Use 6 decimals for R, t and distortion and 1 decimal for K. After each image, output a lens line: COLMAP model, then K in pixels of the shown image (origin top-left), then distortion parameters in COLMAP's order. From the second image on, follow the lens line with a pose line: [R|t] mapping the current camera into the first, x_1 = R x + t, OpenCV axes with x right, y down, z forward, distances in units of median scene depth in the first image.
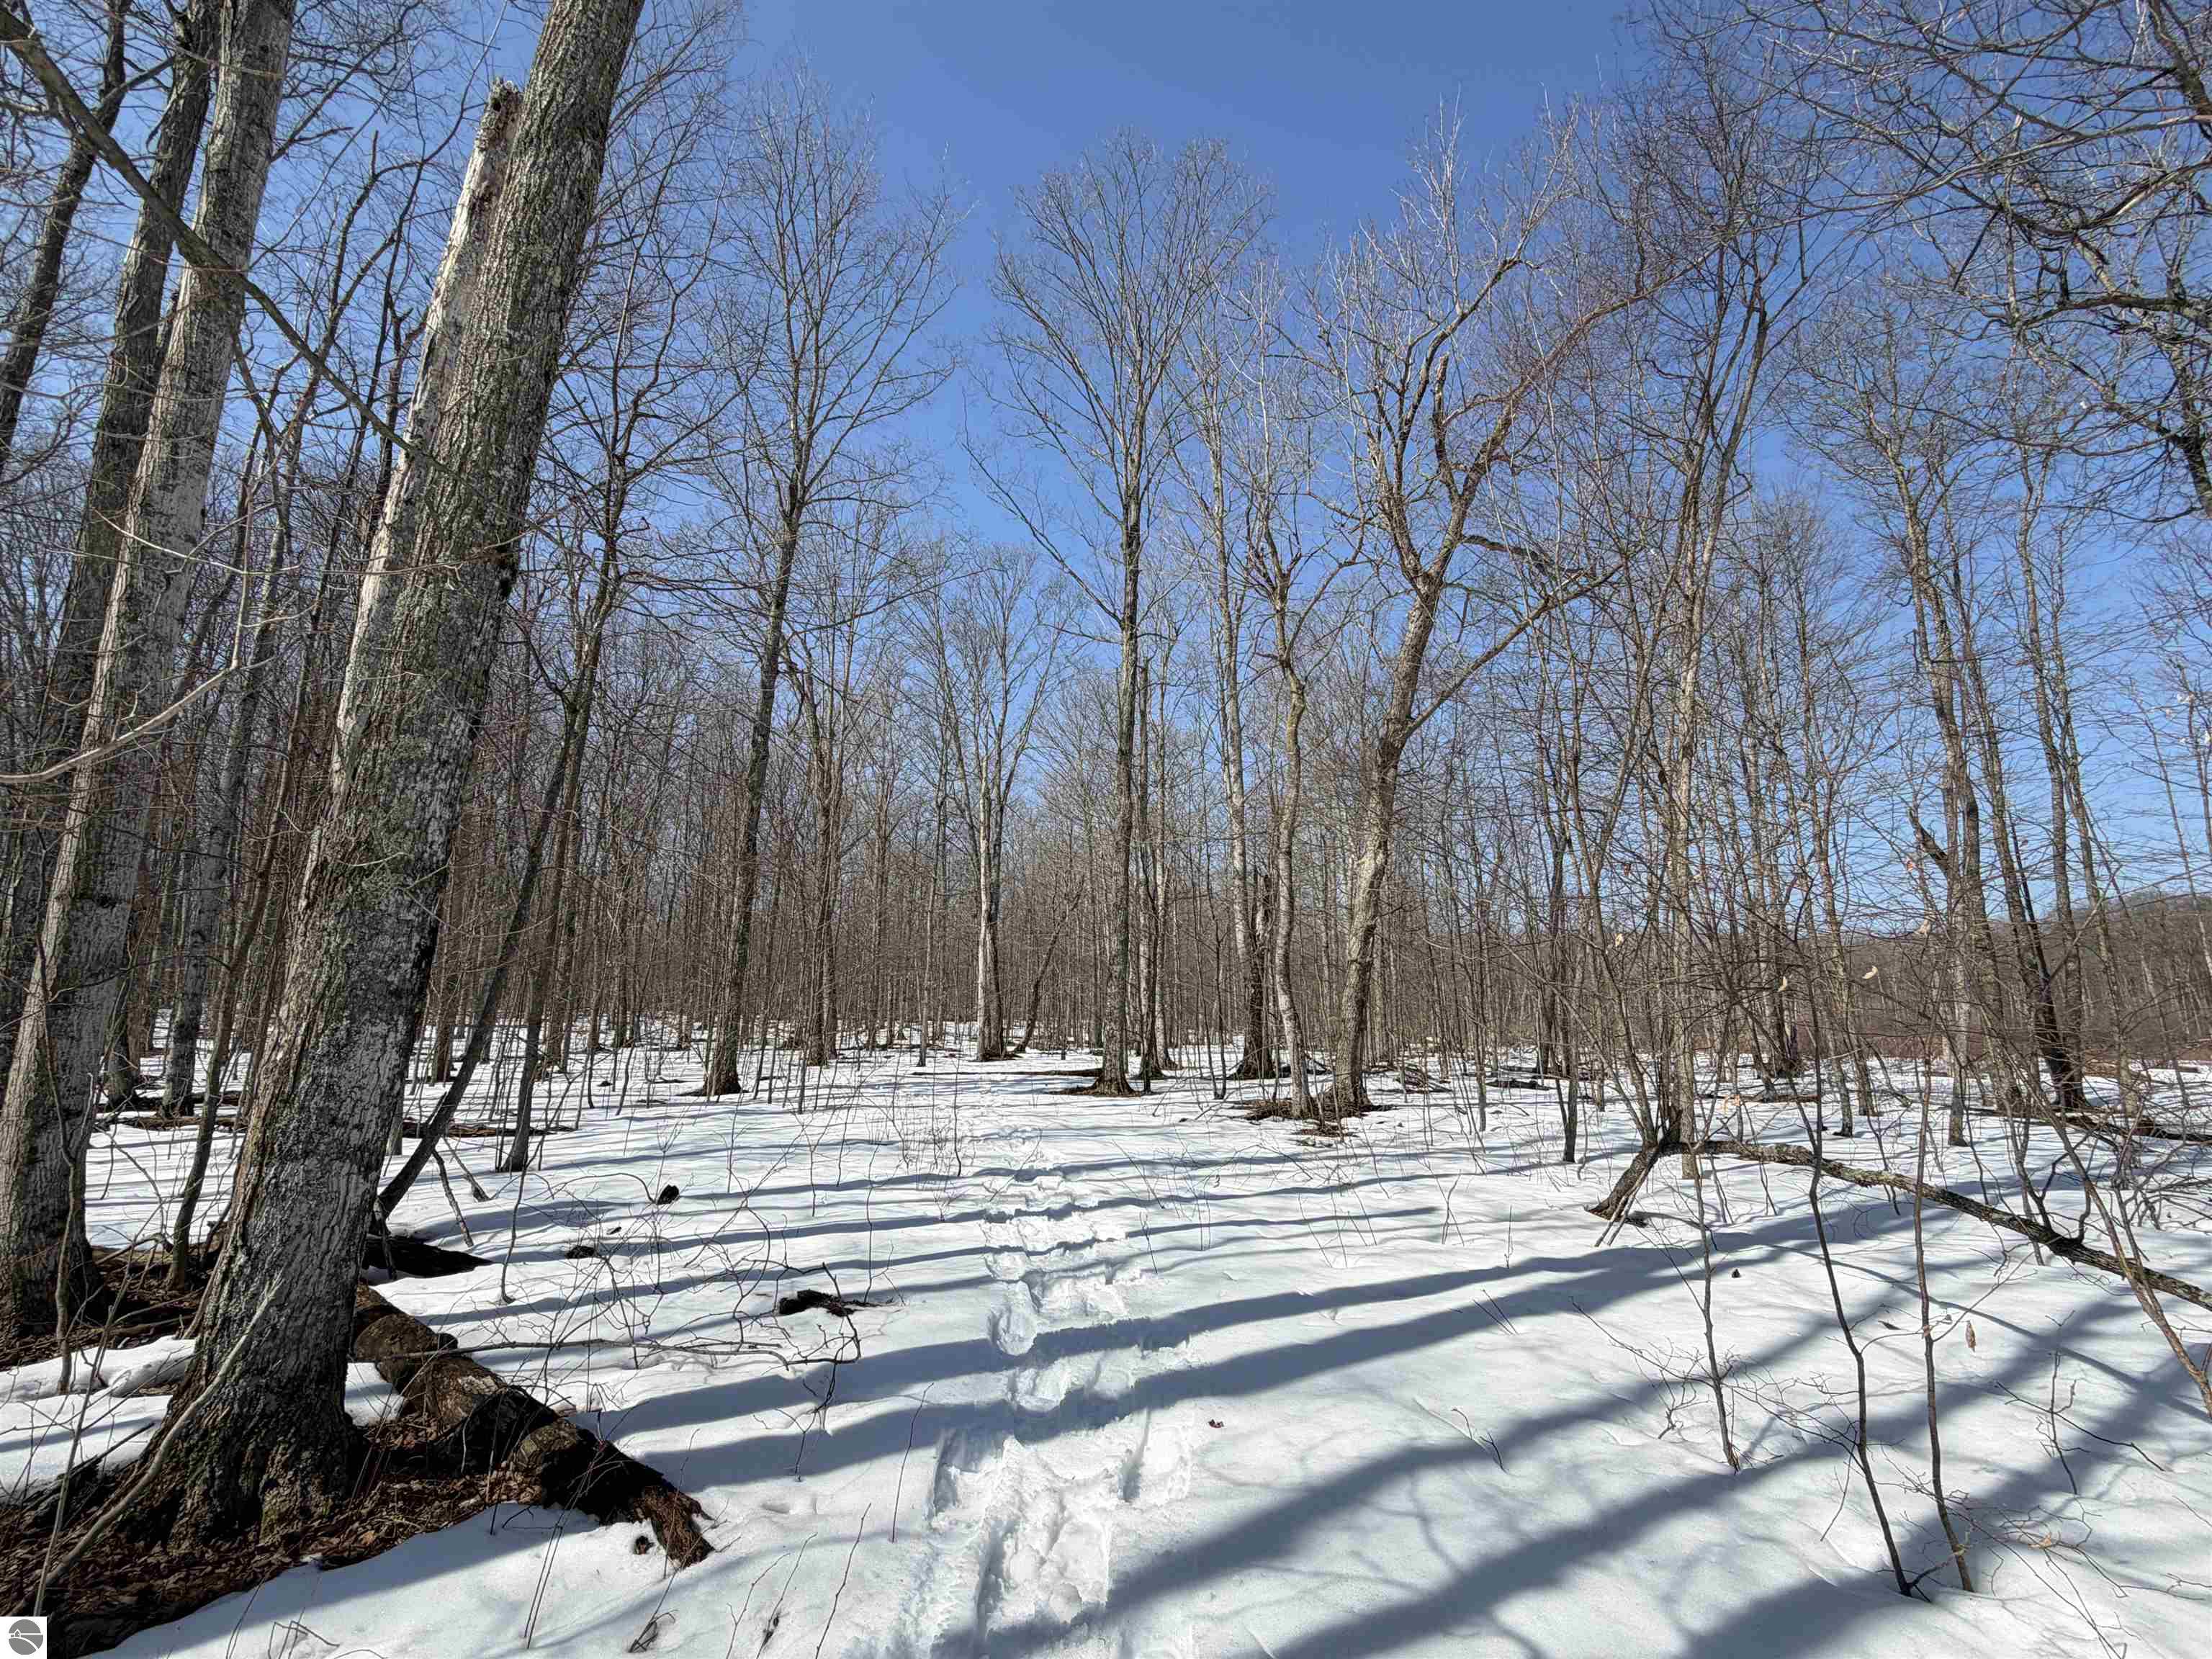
lens RADIAL K [[975.7, 0, 1106.0], [0, 975.7, 829.5], [0, 0, 1]] dist [0.000911, 0.000051]
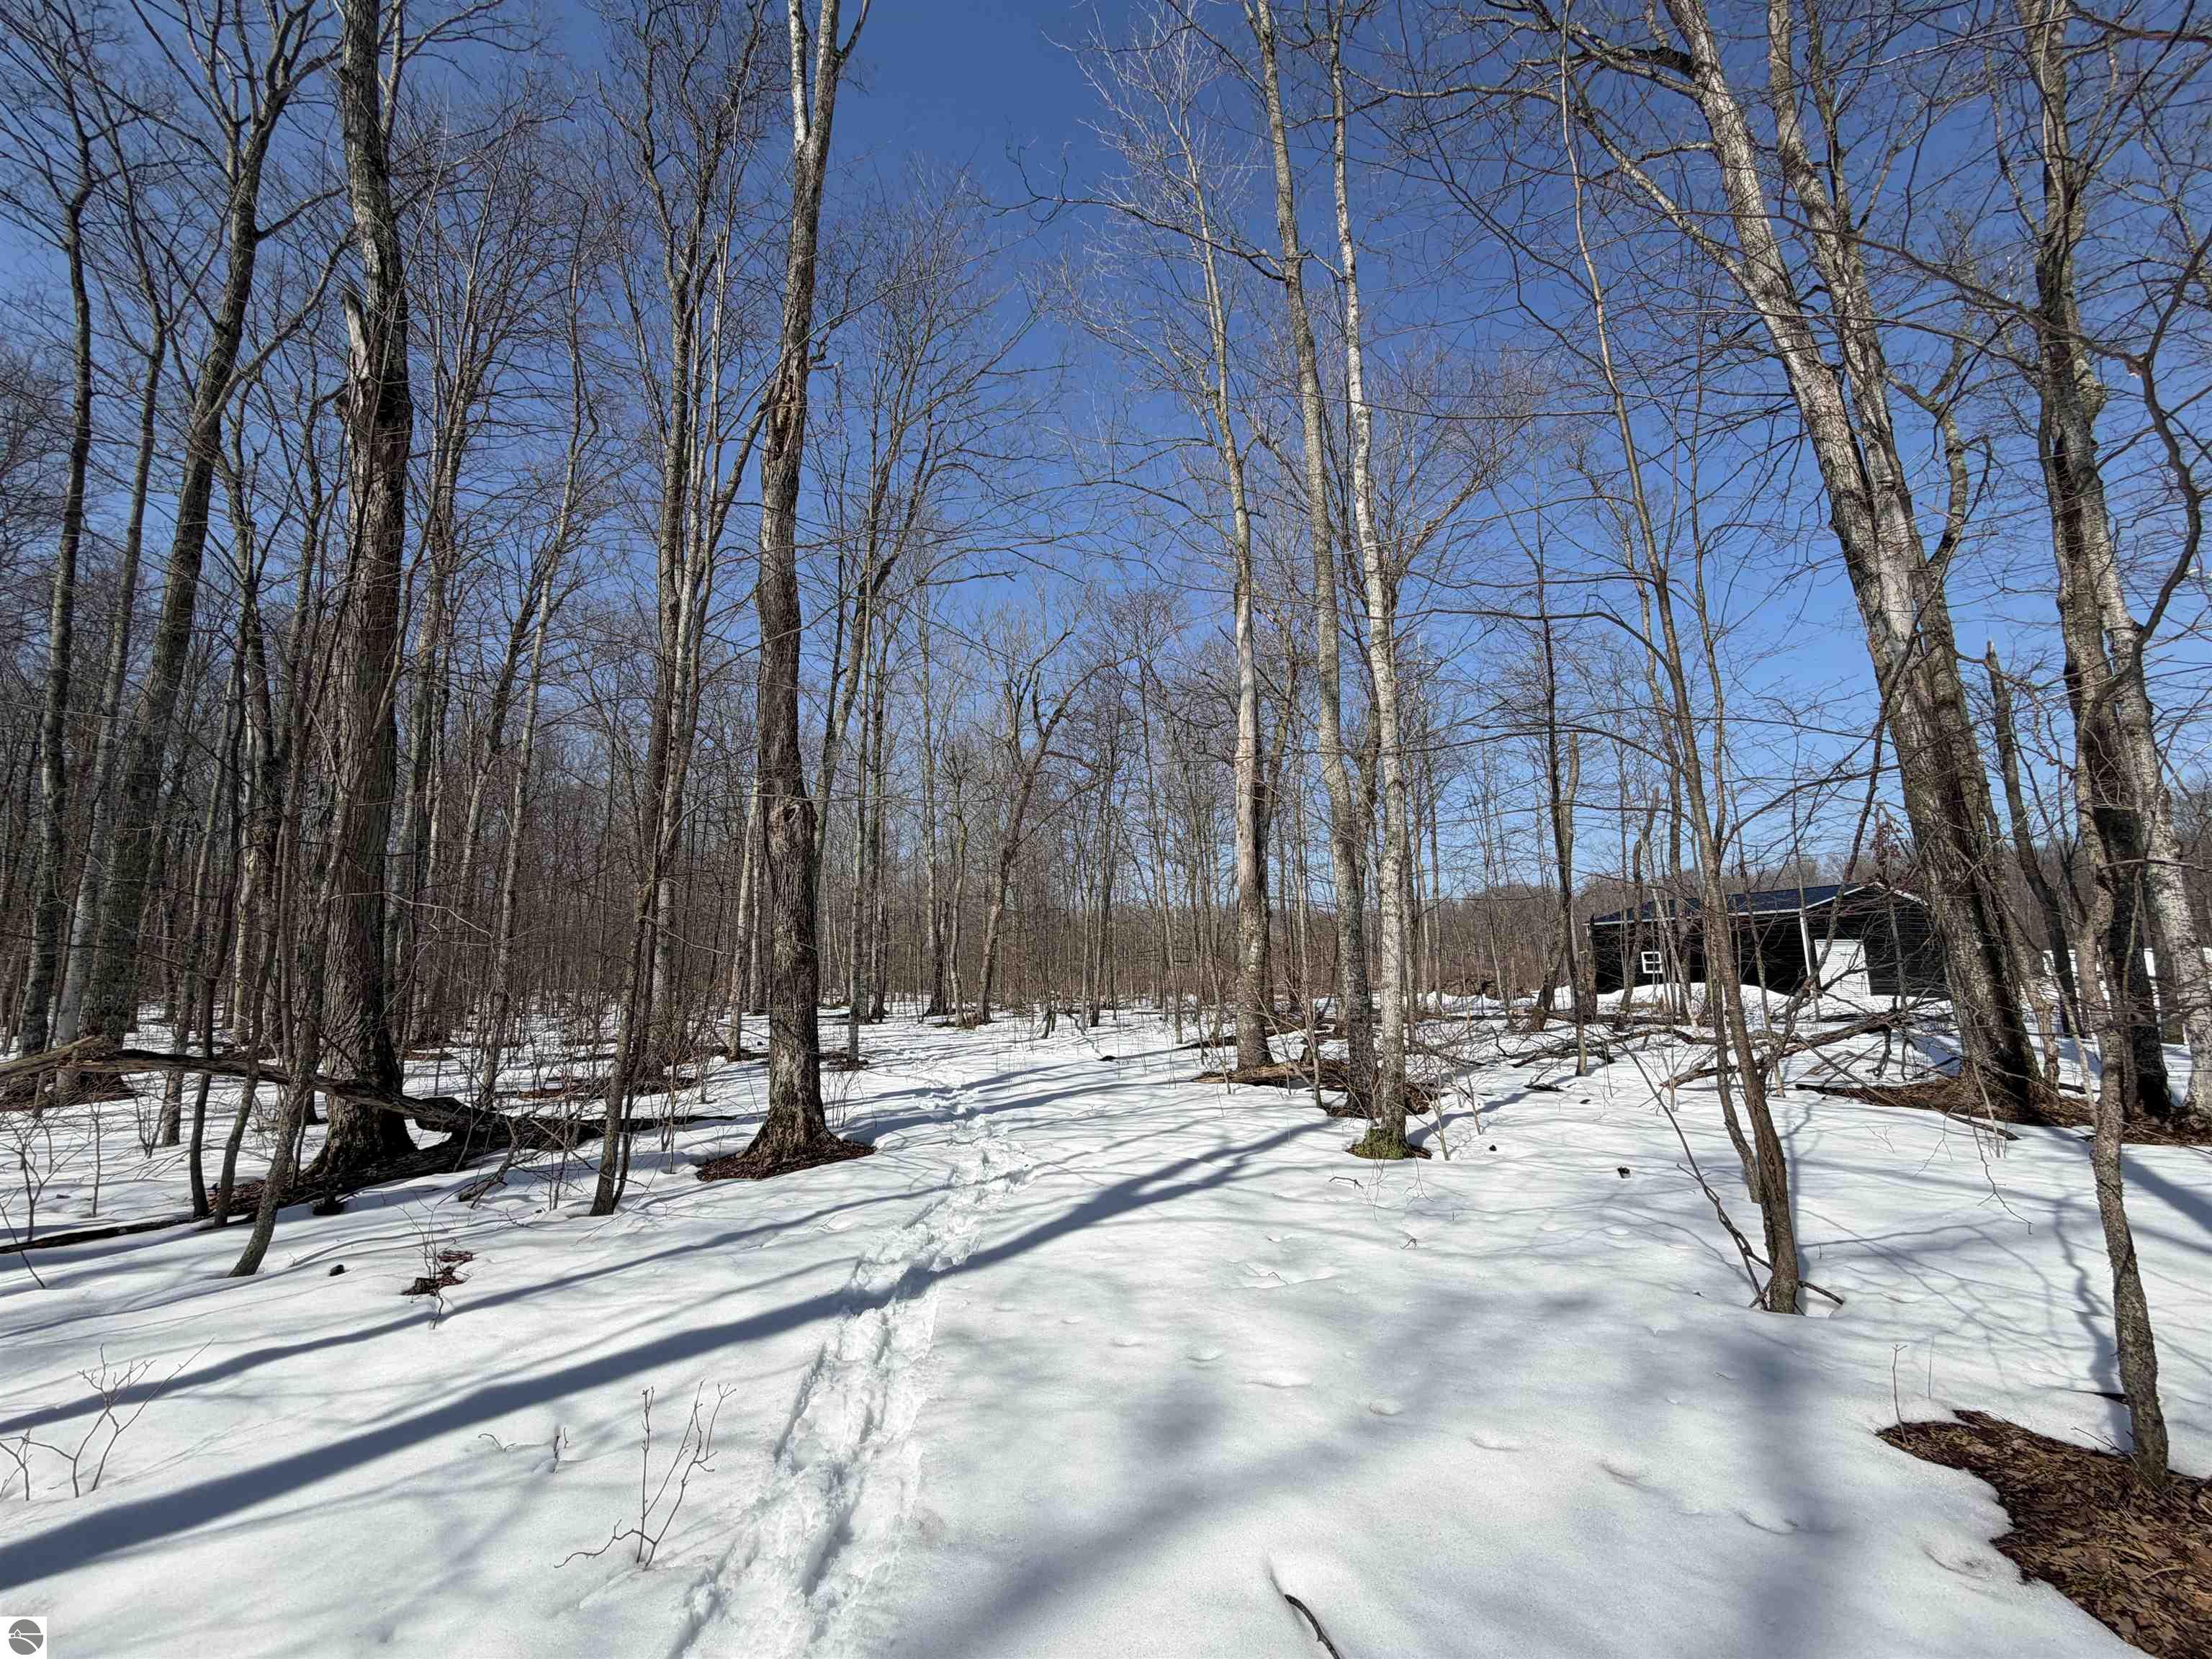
lens RADIAL K [[883.6, 0, 1106.0], [0, 883.6, 829.5], [0, 0, 1]] dist [-0.003838, 0.000276]
pose [[0.942289, 0.027675, 0.333655, -0.147347], [-0.035457, 0.999222, 0.017255, -0.176218], [-0.332918, -0.028090, 0.942537, -0.871991]]
